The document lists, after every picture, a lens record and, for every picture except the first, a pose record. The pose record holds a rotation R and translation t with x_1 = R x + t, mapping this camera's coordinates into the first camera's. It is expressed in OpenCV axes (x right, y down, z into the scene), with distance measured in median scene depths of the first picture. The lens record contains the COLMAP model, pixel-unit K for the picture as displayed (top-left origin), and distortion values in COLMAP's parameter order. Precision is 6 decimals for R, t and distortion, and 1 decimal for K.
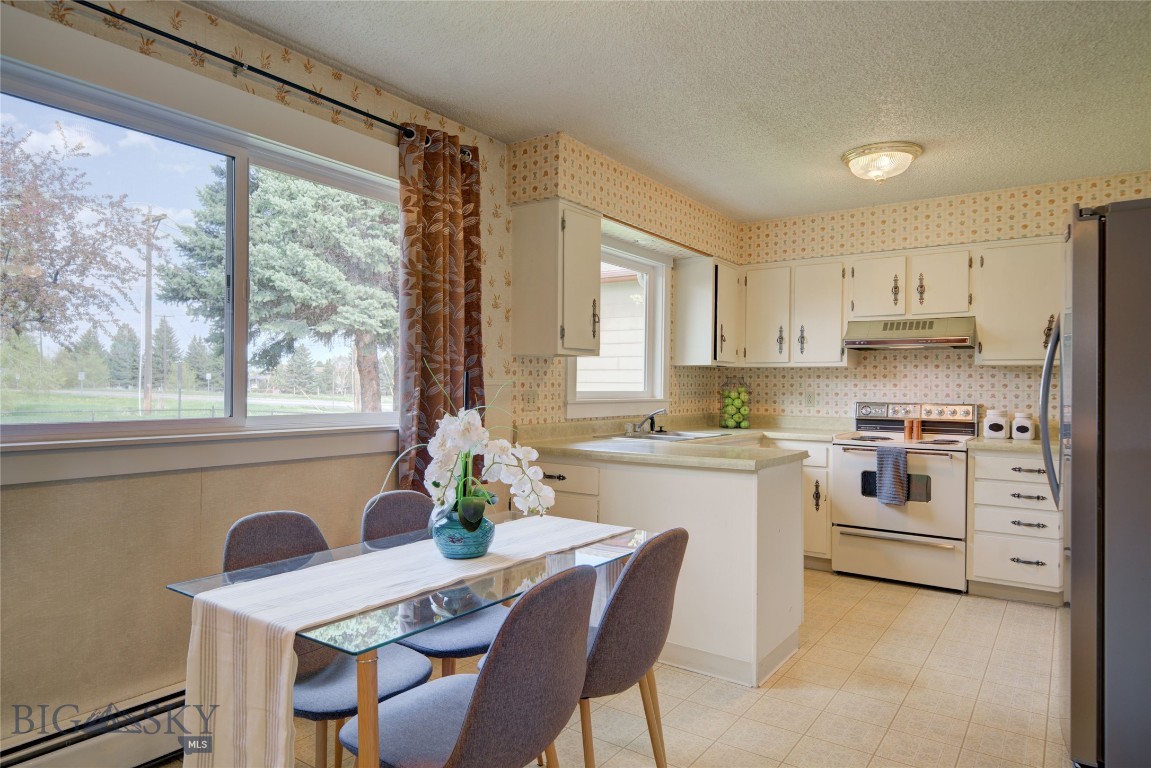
lens RADIAL K [[702.2, 0, 557.1], [0, 702.2, 391.4], [0, 0, 1]] dist [0.010891, -0.014660]
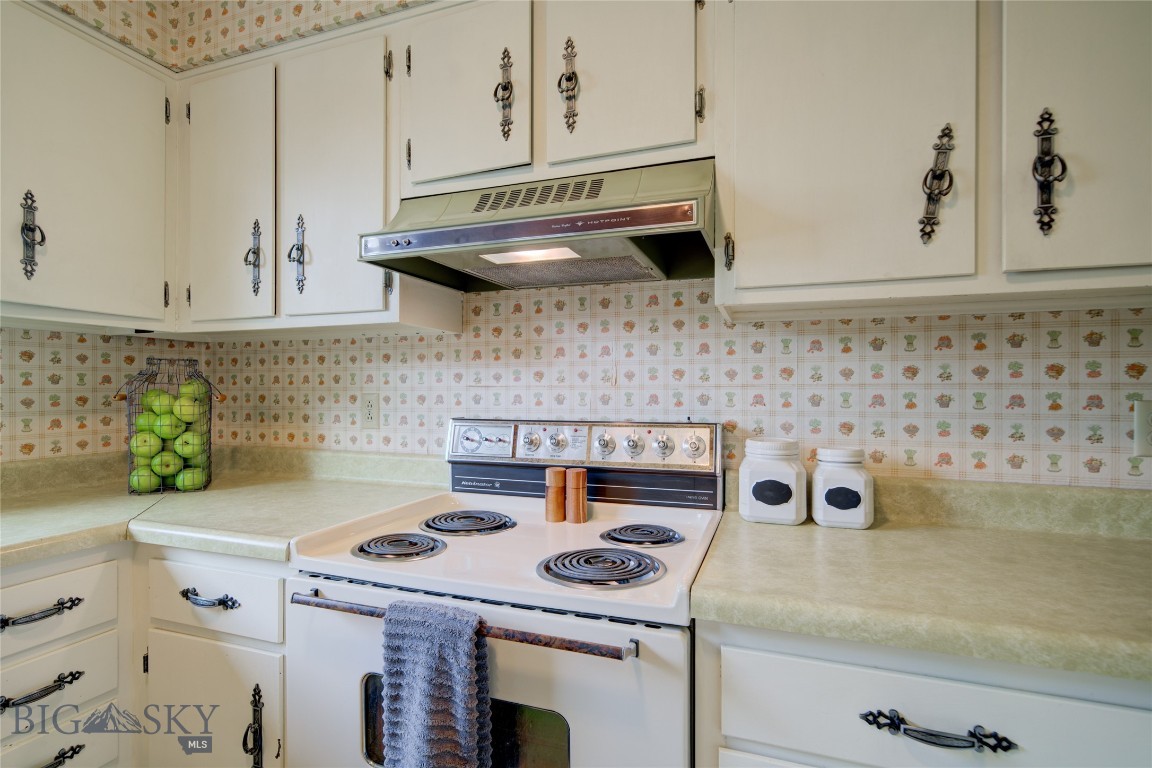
lens RADIAL K [[582.9, 0, 558.1], [0, 582.9, 390.0], [0, 0, 1]] dist [-0.005066, 0.000924]
pose [[0.962574, -0.008402, 0.270889, 0.437750], [0.010645, 0.999920, -0.006812, 0.002108], [-0.270810, 0.009440, 0.962586, 0.739105]]
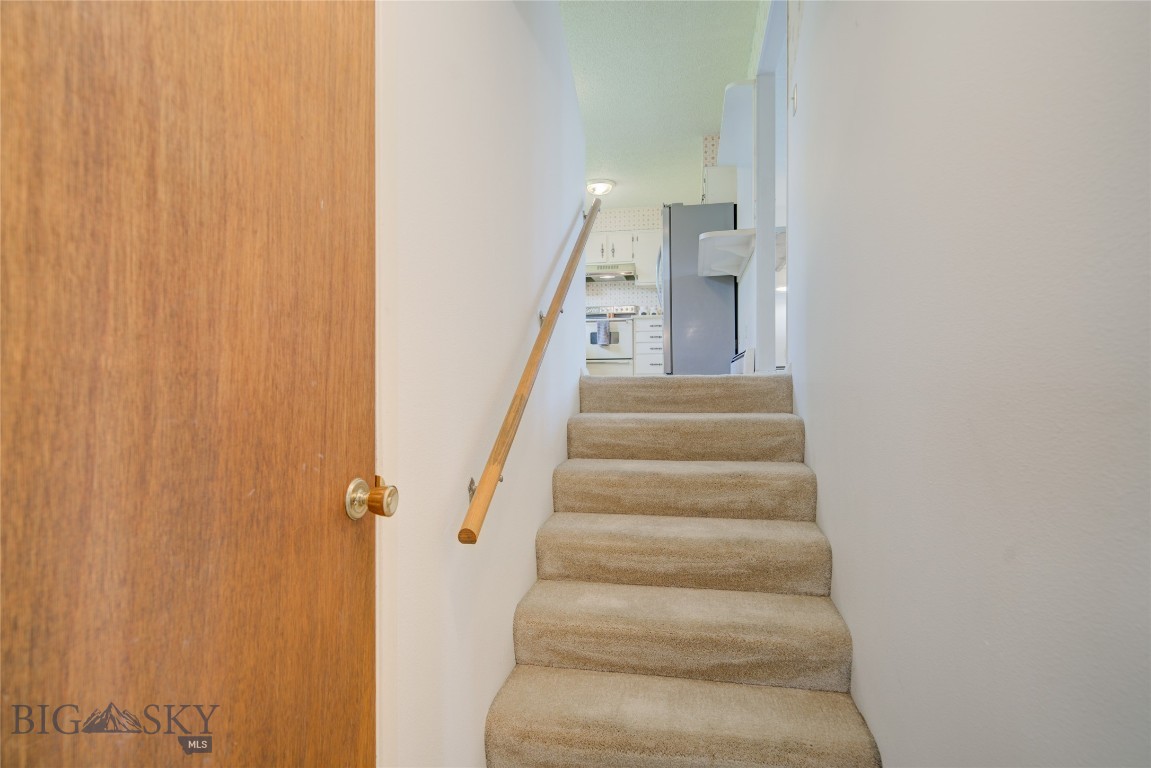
lens RADIAL K [[587.9, 0, 573.2], [0, 587.9, 376.2], [0, 0, 1]] dist [-0.001283, 0.000508]
pose [[0.905668, -0.011348, 0.423835, -0.365369], [0.012999, 0.999915, -0.001005, 0.242517], [-0.423787, 0.006420, 0.905739, -0.584226]]
